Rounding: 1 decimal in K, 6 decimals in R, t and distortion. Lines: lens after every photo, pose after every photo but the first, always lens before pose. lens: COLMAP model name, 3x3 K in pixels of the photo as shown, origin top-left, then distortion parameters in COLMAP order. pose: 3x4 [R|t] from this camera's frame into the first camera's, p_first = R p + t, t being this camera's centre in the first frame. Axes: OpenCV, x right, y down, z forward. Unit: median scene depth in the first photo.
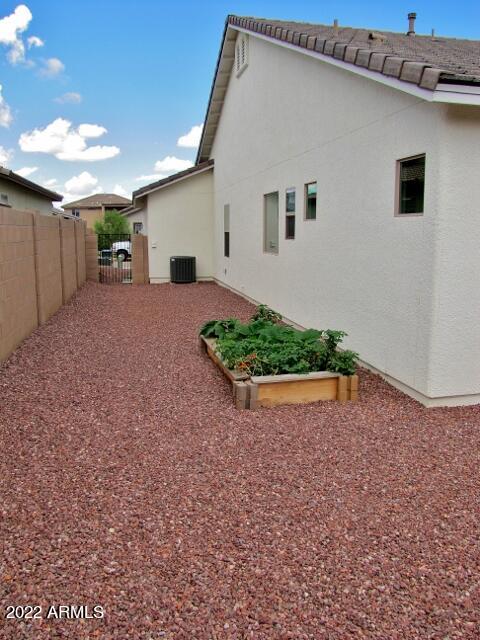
lens RADIAL K [[533.9, 0, 248.0], [0, 533.9, 329.8], [0, 0, 1]] dist [-0.175476, 0.160833]
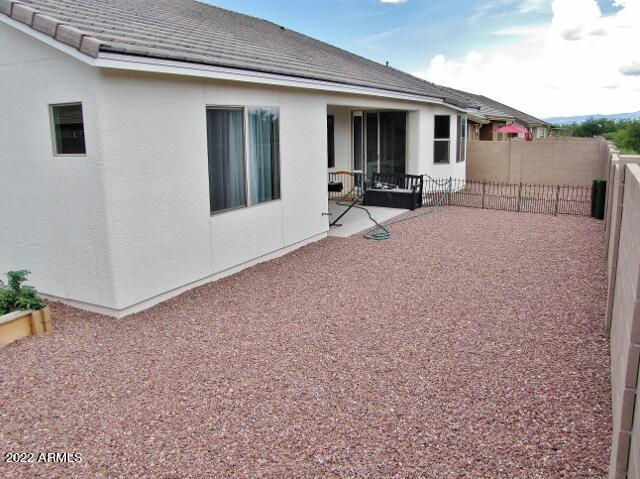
lens RADIAL K [[533.9, 0, 328.3], [0, 533.9, 236.1], [0, 0, 1]] dist [-0.175476, 0.160833]
pose [[0.630539, -0.167775, 0.757808, -0.209012], [0.156710, 0.983769, 0.087411, -0.060388], [-0.760173, 0.063640, 0.646596, -0.122128]]
